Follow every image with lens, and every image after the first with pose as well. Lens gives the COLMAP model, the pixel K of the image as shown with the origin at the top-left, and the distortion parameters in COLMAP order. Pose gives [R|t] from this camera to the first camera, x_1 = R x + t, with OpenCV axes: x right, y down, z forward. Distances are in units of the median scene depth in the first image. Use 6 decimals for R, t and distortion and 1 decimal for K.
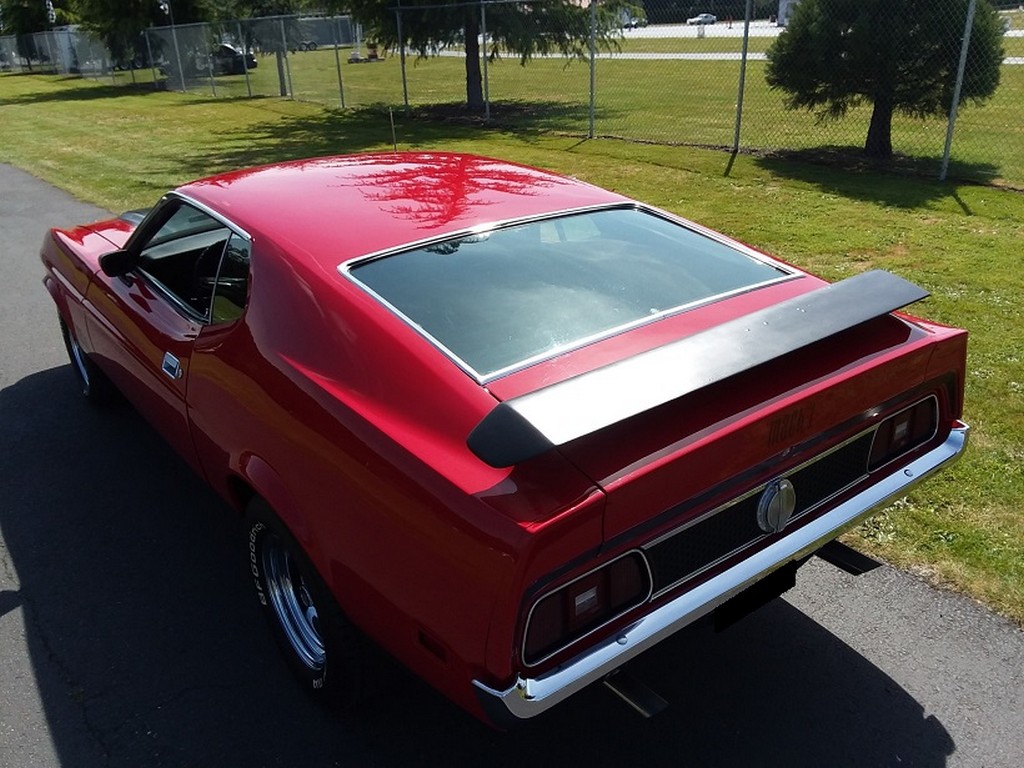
lens RADIAL K [[840.8, 0, 515.9], [0, 840.8, 406.3], [0, 0, 1]] dist [0.080031, -0.145504]
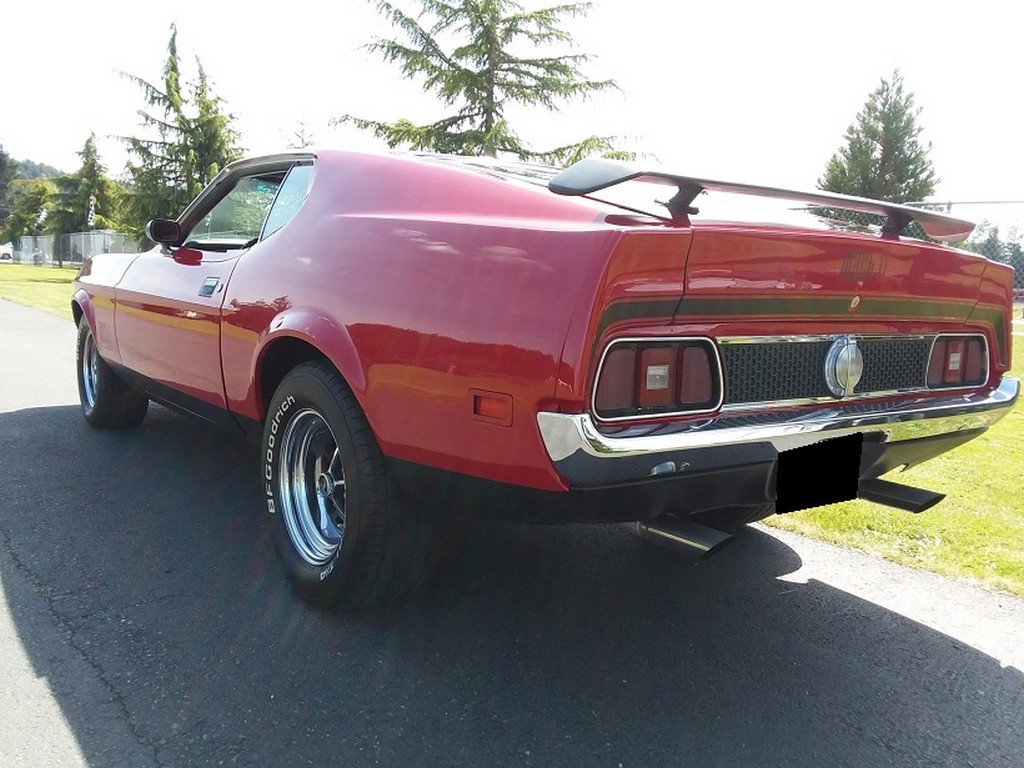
lens RADIAL K [[840.8, 0, 511.9], [0, 840.8, 390.8], [0, 0, 1]] dist [0.080031, -0.145504]
pose [[0.995618, 0.093180, 0.007943, -0.005404], [-0.086776, 0.952165, -0.293003, 0.033593], [-0.034865, 0.291030, 0.956078, 0.007095]]
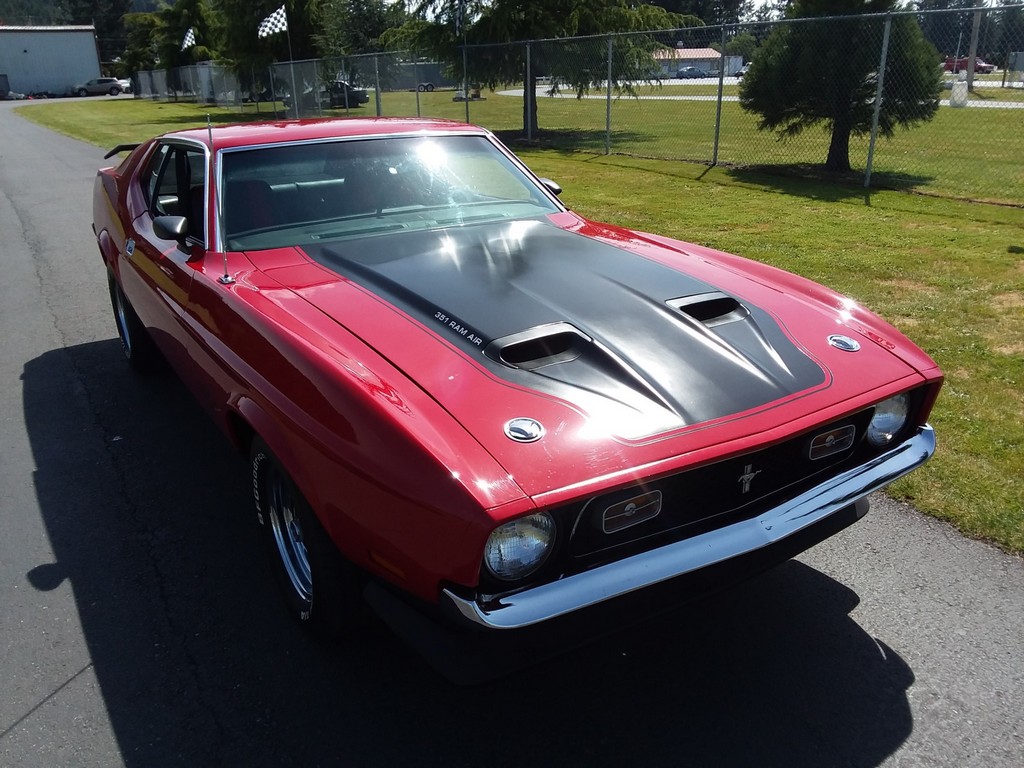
lens RADIAL K [[840.8, 0, 503.7], [0, 840.8, 381.9], [0, 0, 1]] dist [0.080031, -0.145504]
pose [[0.989112, 0.063829, -0.132599, 0.064394], [-0.073177, 0.995075, -0.066863, 0.039072], [0.127678, 0.075838, 0.988912, -0.066038]]
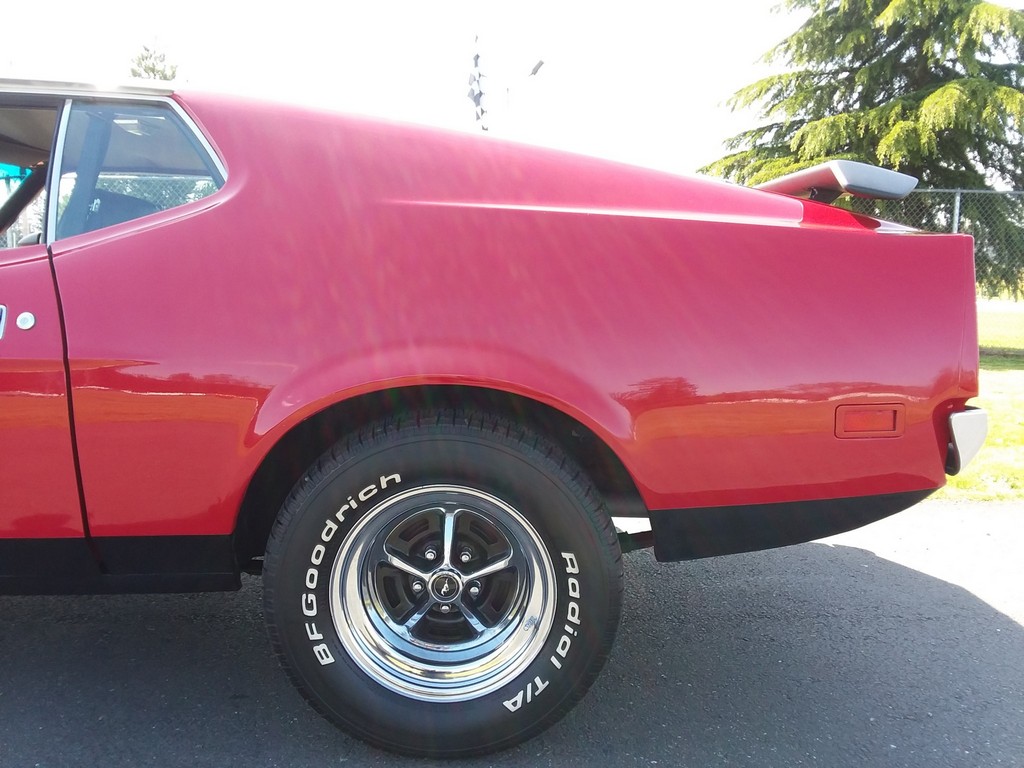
lens RADIAL K [[840.8, 0, 522.8], [0, 840.8, 397.2], [0, 0, 1]] dist [0.080031, -0.145504]
pose [[0.594168, -0.066217, 0.801611, -0.063976], [0.302914, 0.941653, -0.146741, 0.017744], [-0.745122, 0.330008, 0.579558, 0.047215]]
